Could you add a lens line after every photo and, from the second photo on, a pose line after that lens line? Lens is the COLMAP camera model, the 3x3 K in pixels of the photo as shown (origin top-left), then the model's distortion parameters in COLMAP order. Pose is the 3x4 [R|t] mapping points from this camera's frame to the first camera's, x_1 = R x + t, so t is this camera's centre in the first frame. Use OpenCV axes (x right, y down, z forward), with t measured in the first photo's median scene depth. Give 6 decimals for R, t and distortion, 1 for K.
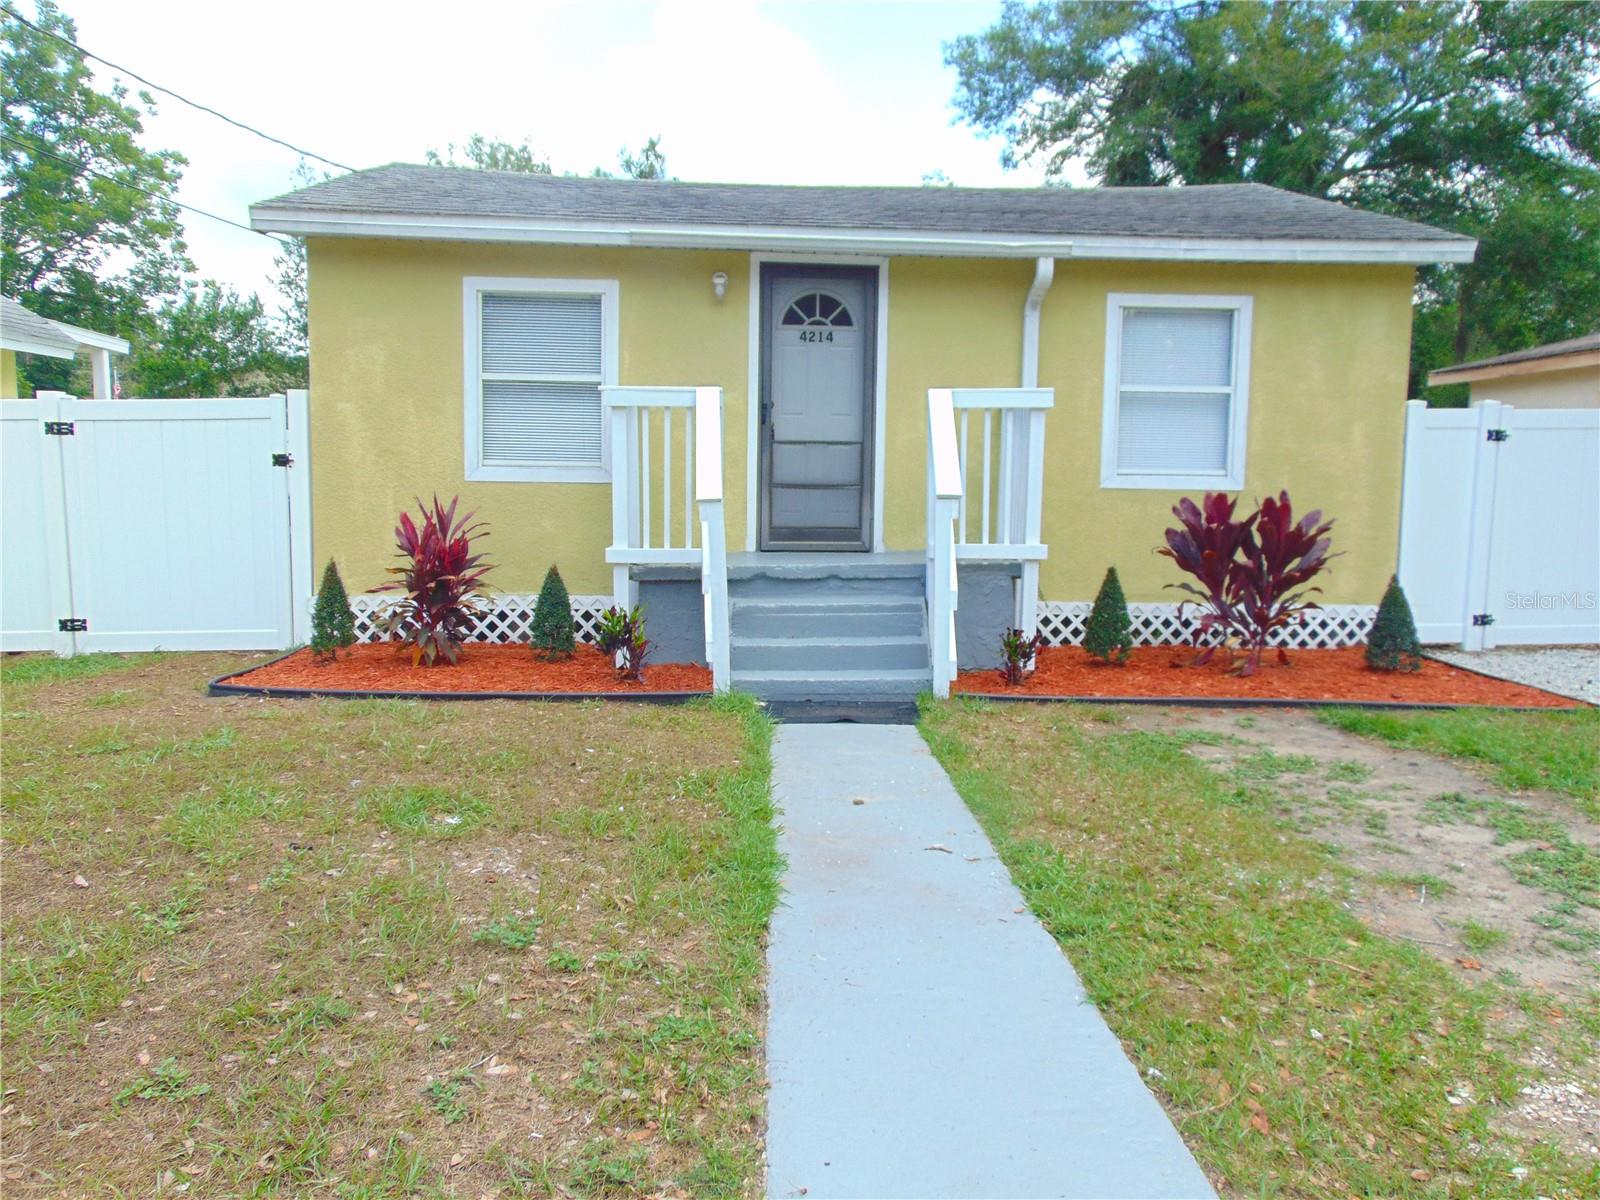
lens RADIAL K [[1207.3, 0, 808.5], [0, 1207.3, 585.5], [0, 0, 1]] dist [-0.035447, 0.077486]
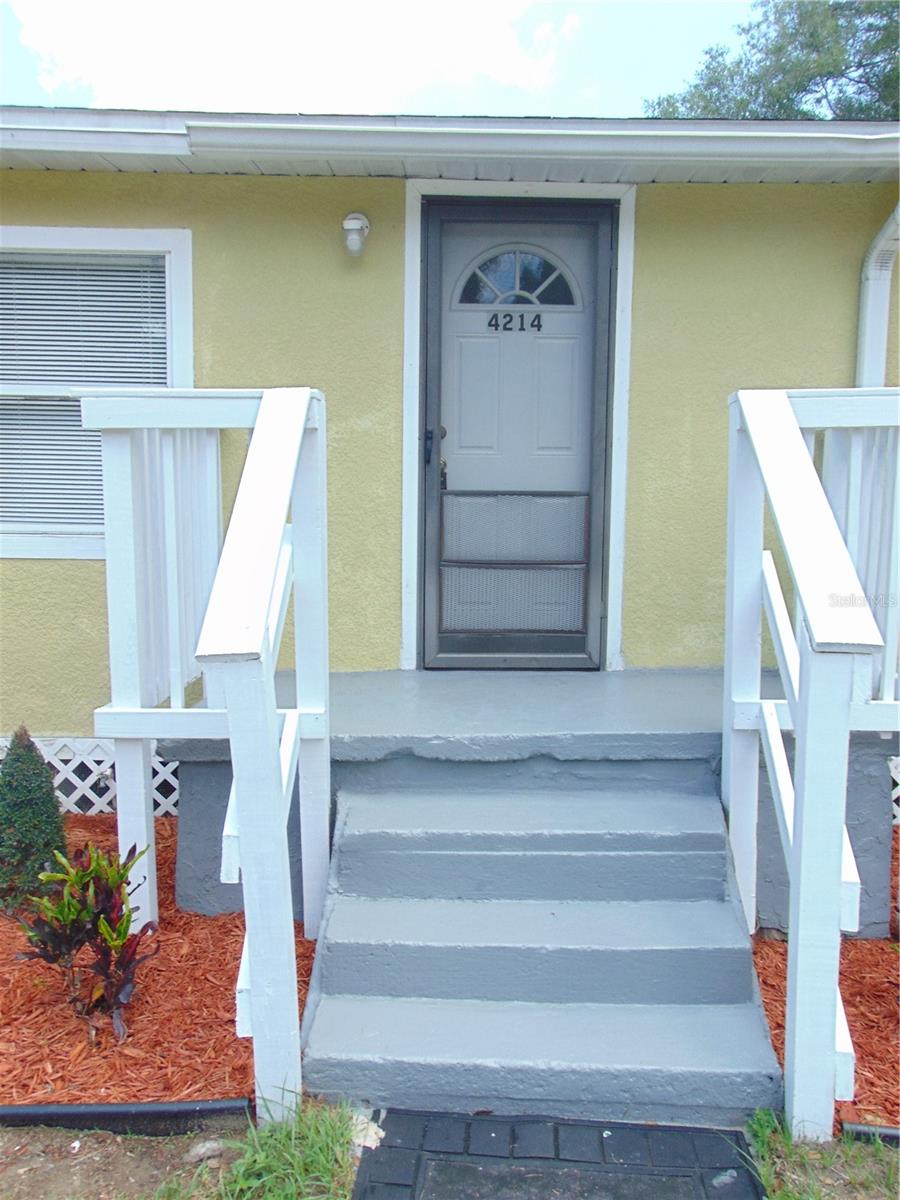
lens RADIAL K [[905.5, 0, 469.9], [0, 905.5, 604.3], [0, 0, 1]] dist [-0.035447, 0.077486]
pose [[0.998526, 0.003977, -0.054134, 0.009137], [-0.002955, 0.999816, 0.018946, -0.070811], [0.054199, -0.018758, 0.998354, 0.537911]]
